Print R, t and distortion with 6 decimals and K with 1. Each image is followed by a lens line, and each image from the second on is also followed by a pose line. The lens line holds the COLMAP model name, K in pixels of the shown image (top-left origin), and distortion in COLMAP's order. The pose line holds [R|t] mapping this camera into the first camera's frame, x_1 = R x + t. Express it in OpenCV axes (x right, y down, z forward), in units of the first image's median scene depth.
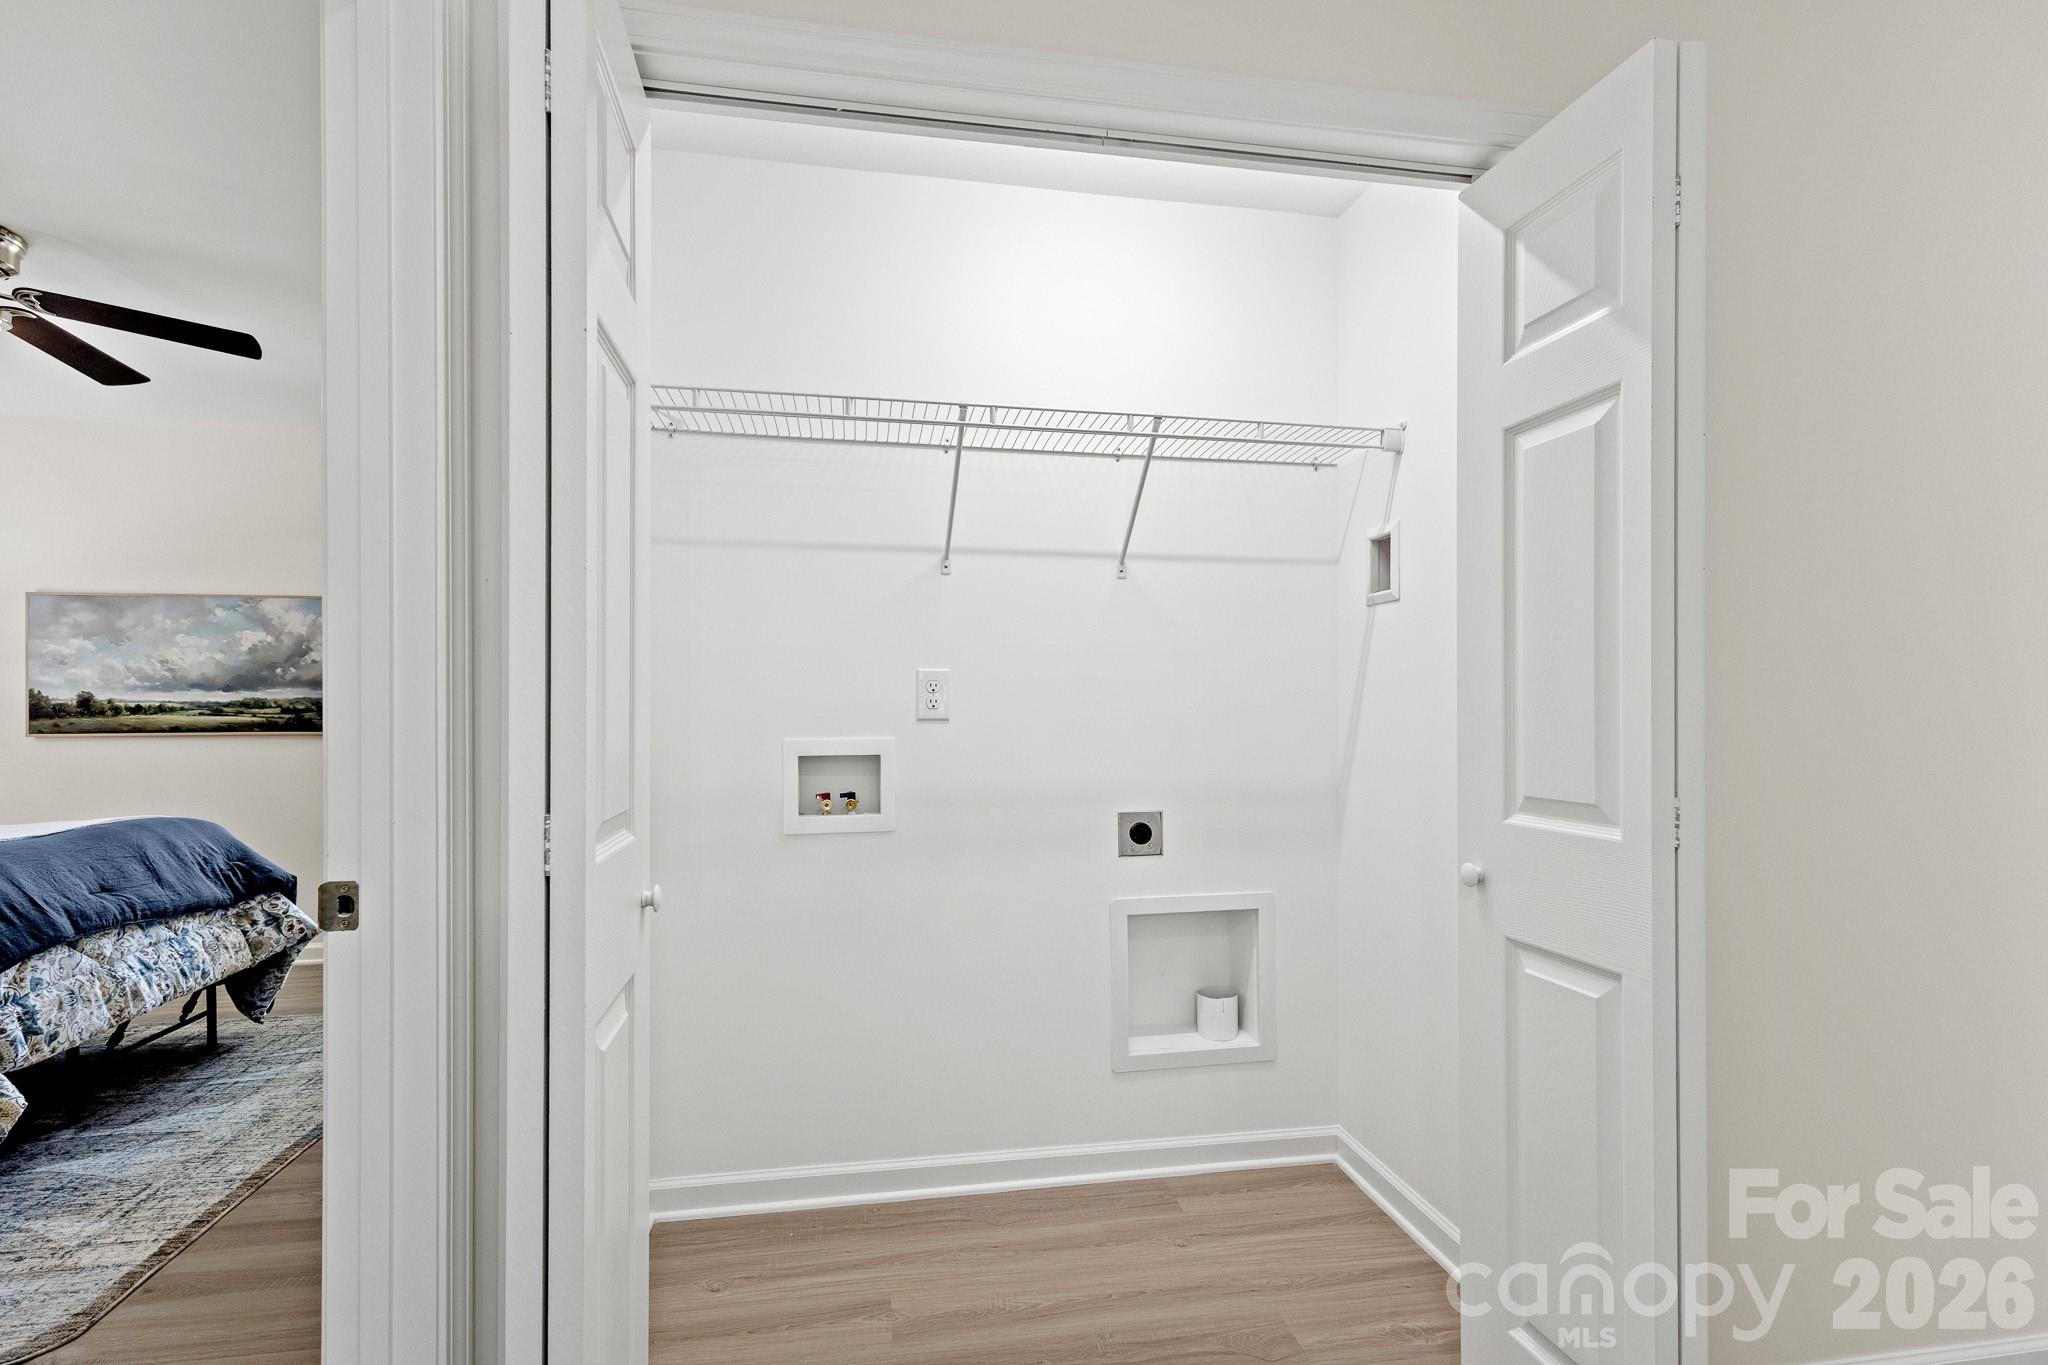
lens RADIAL K [[944.0, 0, 1016.9], [0, 944.0, 700.7], [0, 0, 1]] dist [-0.003905, 0.000536]
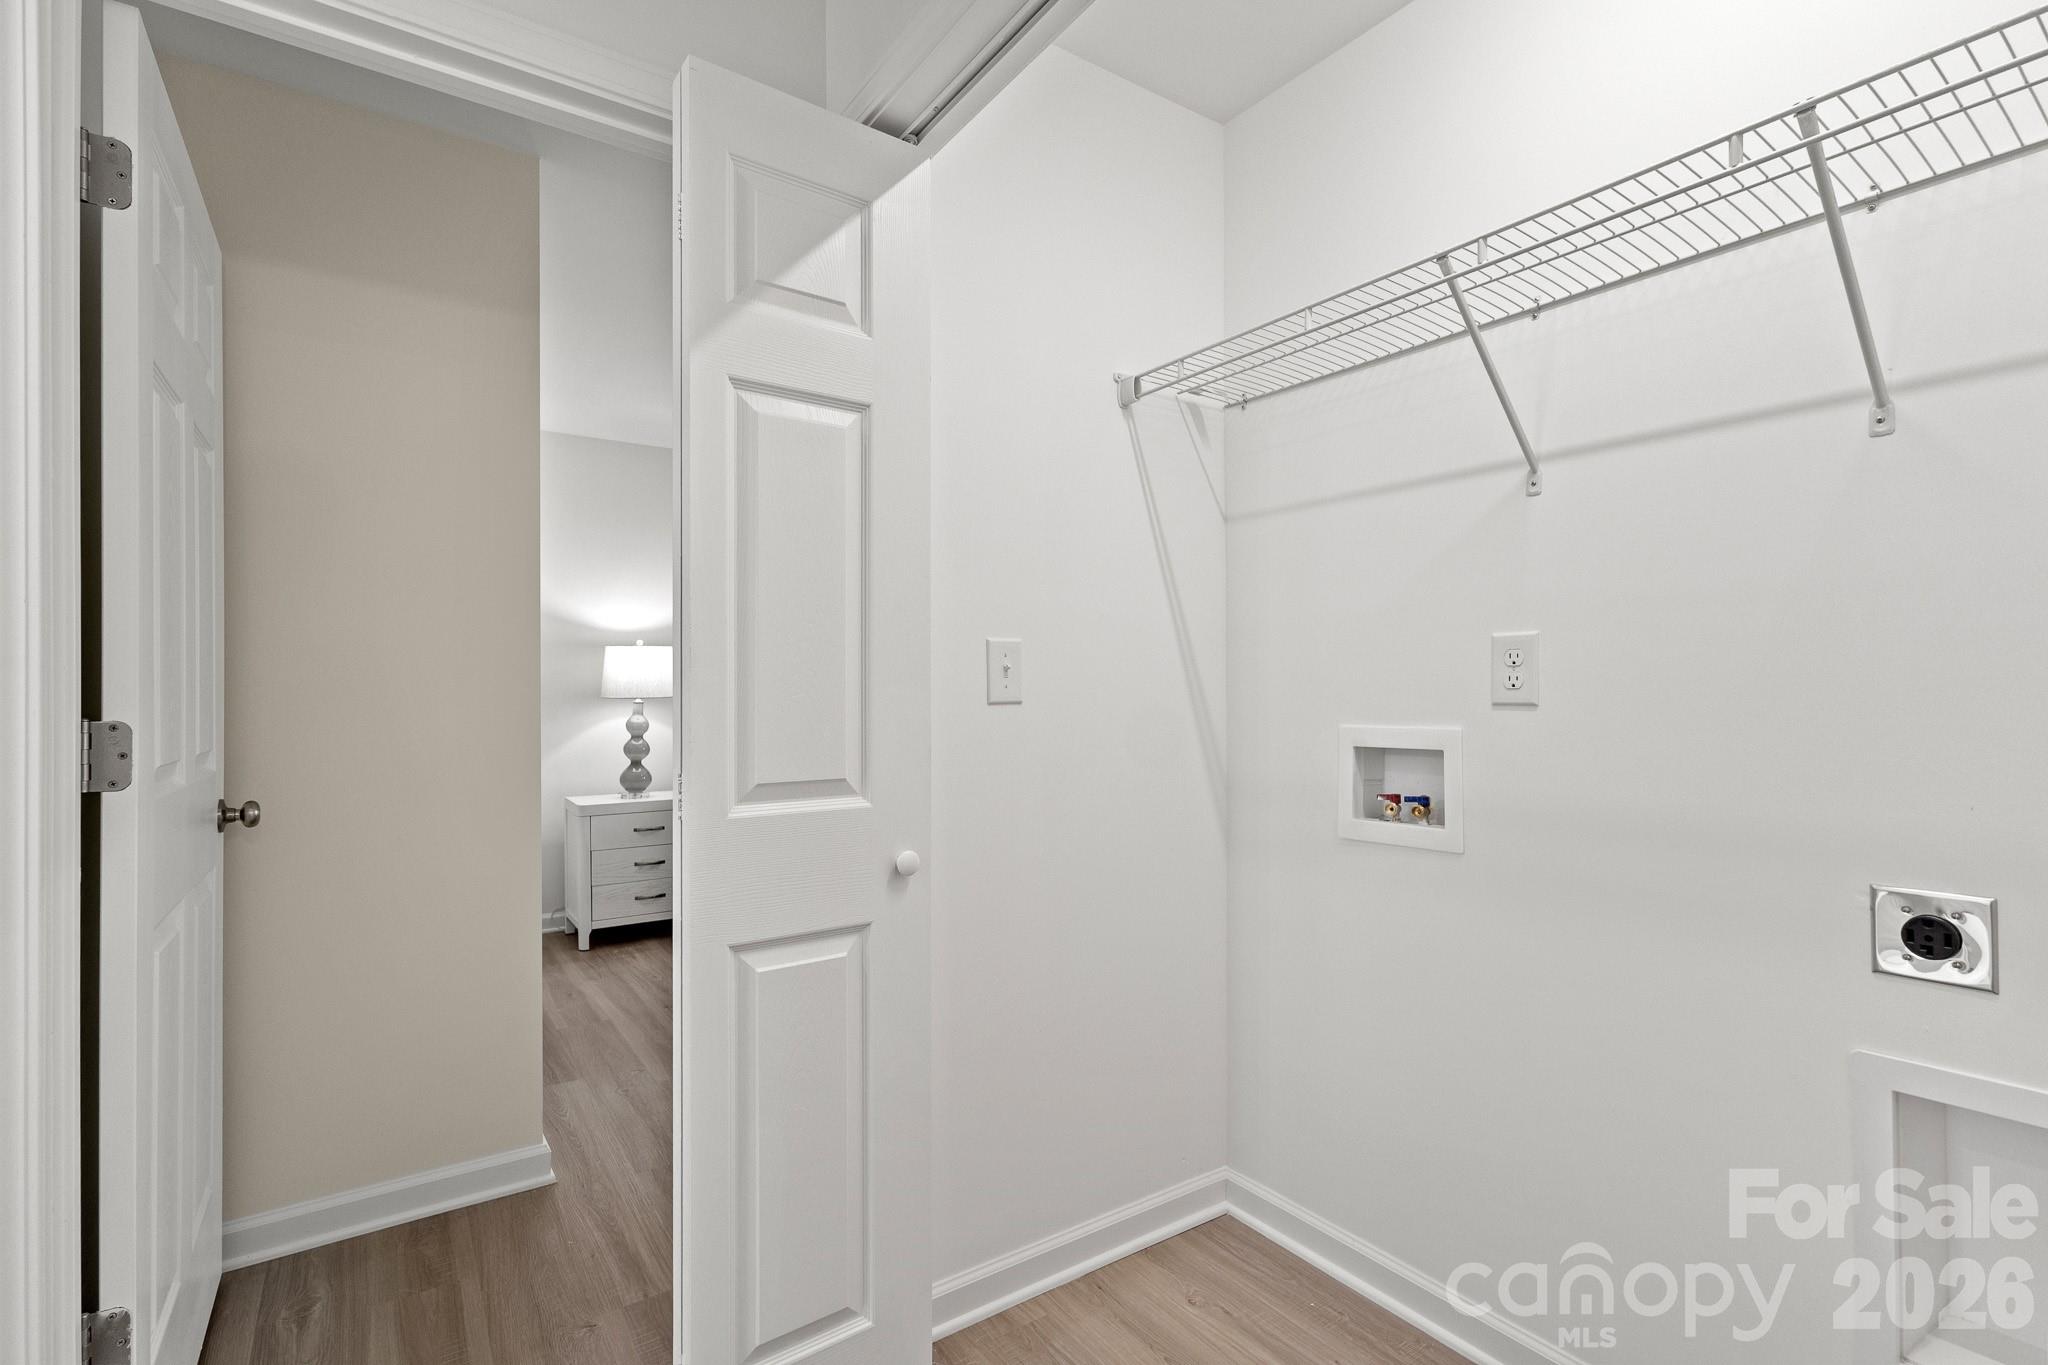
lens RADIAL K [[944.0, 0, 1039.0], [0, 944.0, 686.7], [0, 0, 1]] dist [-0.003905, 0.000536]
pose [[0.427602, -0.008419, -0.903928, 0.412693], [0.010392, 0.999936, -0.004397, 0.006441], [0.903907, -0.007513, 0.427662, 0.395940]]
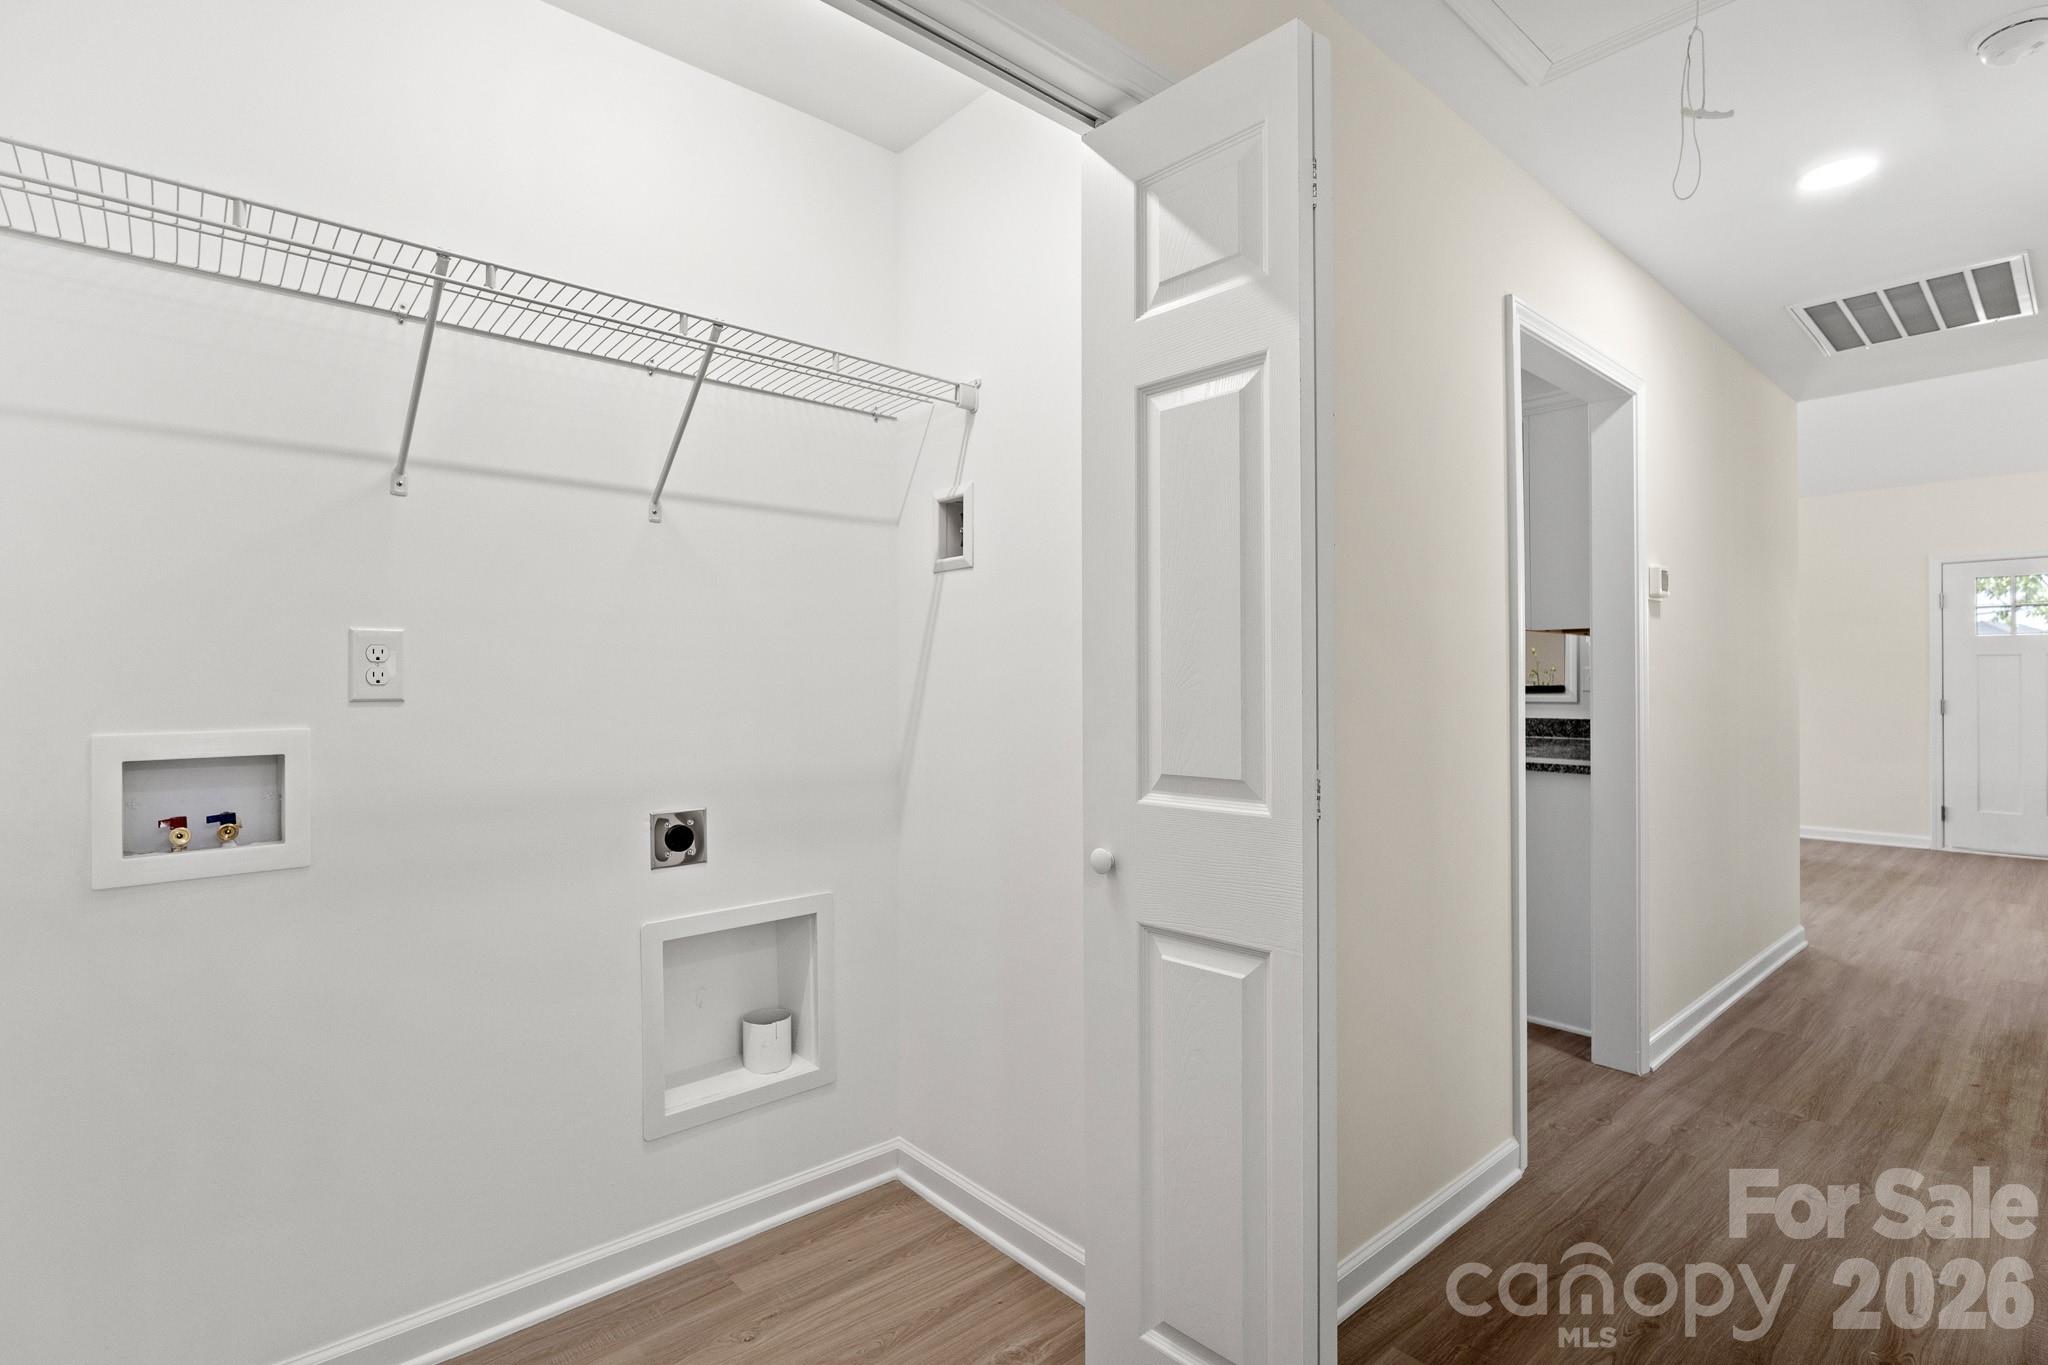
lens RADIAL K [[974.7, 0, 1025.7], [0, 974.7, 672.4], [0, 0, 1]] dist [-0.018172, 0.005773]
pose [[0.850412, 0.003122, 0.526108, -0.060234], [-0.001111, 0.999991, -0.004139, 0.001607], [-0.526116, 0.002936, 0.850407, 0.146607]]
